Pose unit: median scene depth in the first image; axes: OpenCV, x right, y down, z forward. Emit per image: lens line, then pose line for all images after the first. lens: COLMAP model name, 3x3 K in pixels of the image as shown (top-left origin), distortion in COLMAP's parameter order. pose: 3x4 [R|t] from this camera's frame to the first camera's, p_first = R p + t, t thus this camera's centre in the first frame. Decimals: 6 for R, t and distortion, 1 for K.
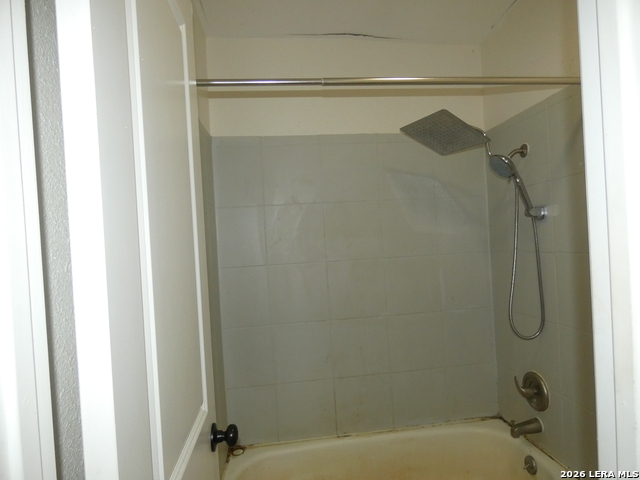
lens RADIAL K [[381.3, 0, 328.8], [0, 381.3, 241.8], [0, 0, 1]] dist [-0.000110, -0.000369]
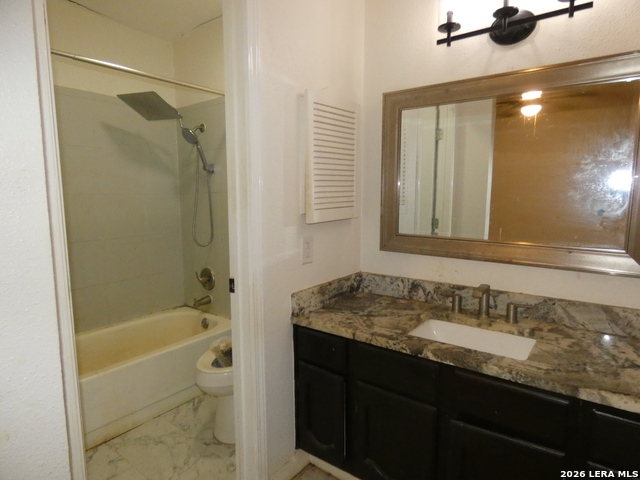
lens RADIAL K [[381.3, 0, 328.8], [0, 381.3, 241.8], [0, 0, 1]] dist [-0.000110, -0.000369]
pose [[0.697827, -0.027812, 0.715727, -0.263761], [-0.030158, 0.997219, 0.068154, 0.106310], [-0.715632, -0.069145, 0.695047, -0.501116]]
